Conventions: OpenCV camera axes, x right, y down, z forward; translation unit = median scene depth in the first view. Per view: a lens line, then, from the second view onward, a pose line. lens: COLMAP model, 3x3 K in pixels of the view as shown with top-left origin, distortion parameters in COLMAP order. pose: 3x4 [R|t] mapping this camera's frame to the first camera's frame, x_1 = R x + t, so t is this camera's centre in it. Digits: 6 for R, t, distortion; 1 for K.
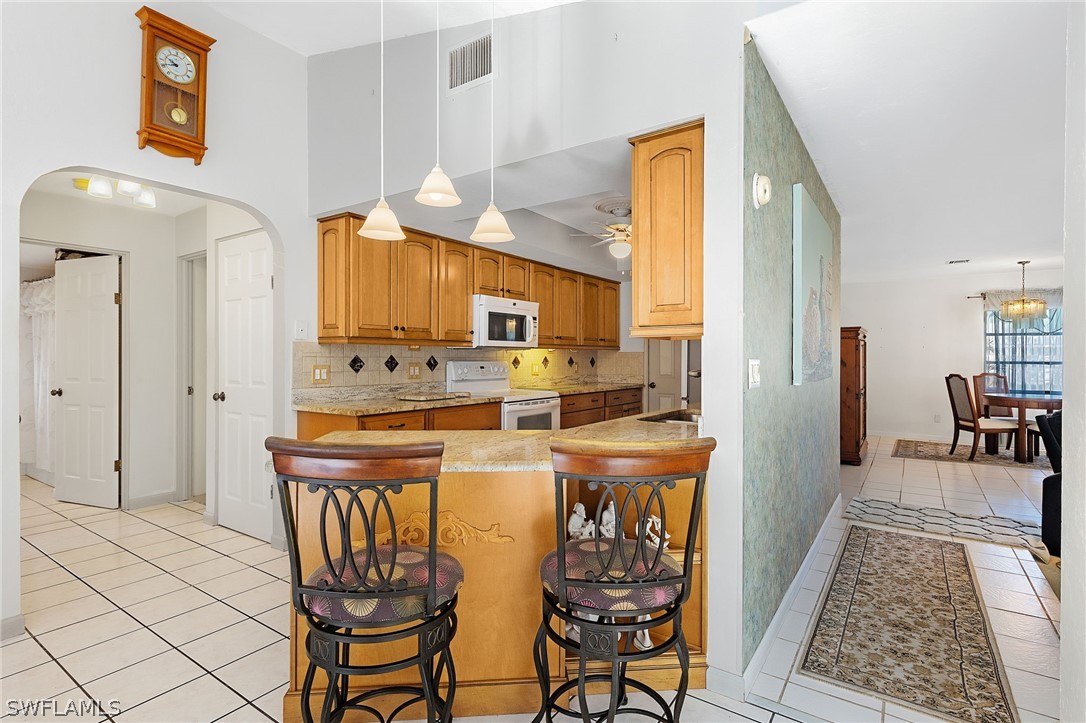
lens RADIAL K [[542.4, 0, 540.2], [0, 542.4, 359.3], [0, 0, 1]] dist [-0.001443, -0.000096]
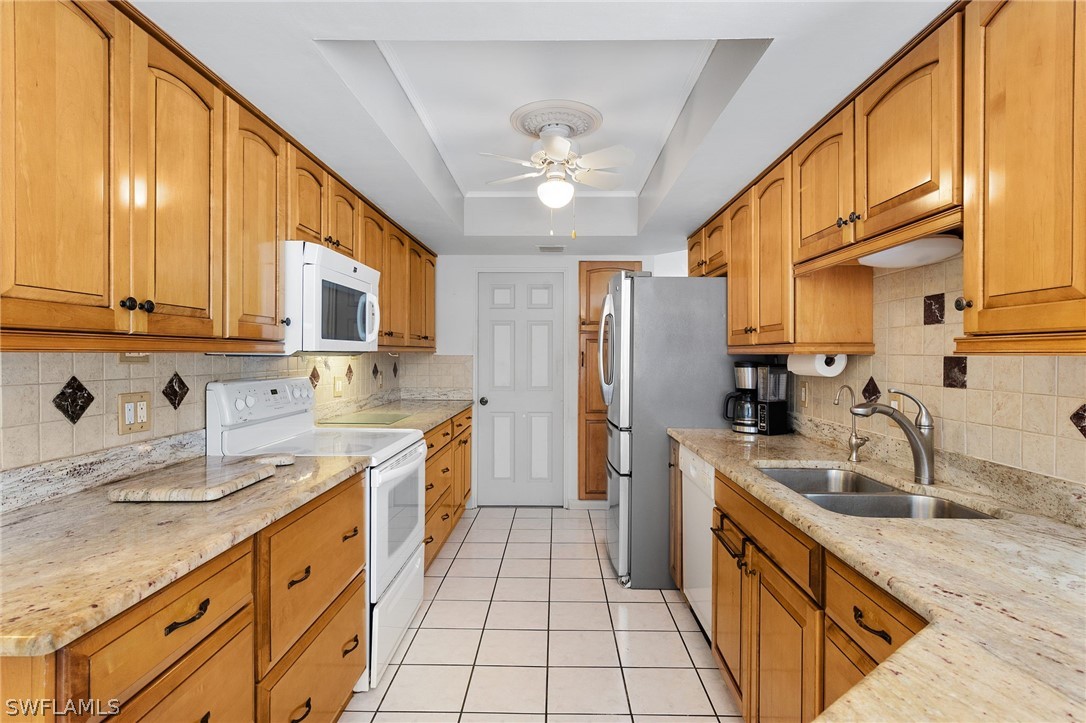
lens RADIAL K [[563.4, 0, 545.4], [0, 563.4, 357.7], [0, 0, 1]] dist [0.005475, -0.001044]
pose [[0.822794, -0.003414, 0.568329, -0.205609], [-0.000712, 0.999975, 0.007038, -0.020998], [-0.568339, -0.006196, 0.822771, 0.451923]]
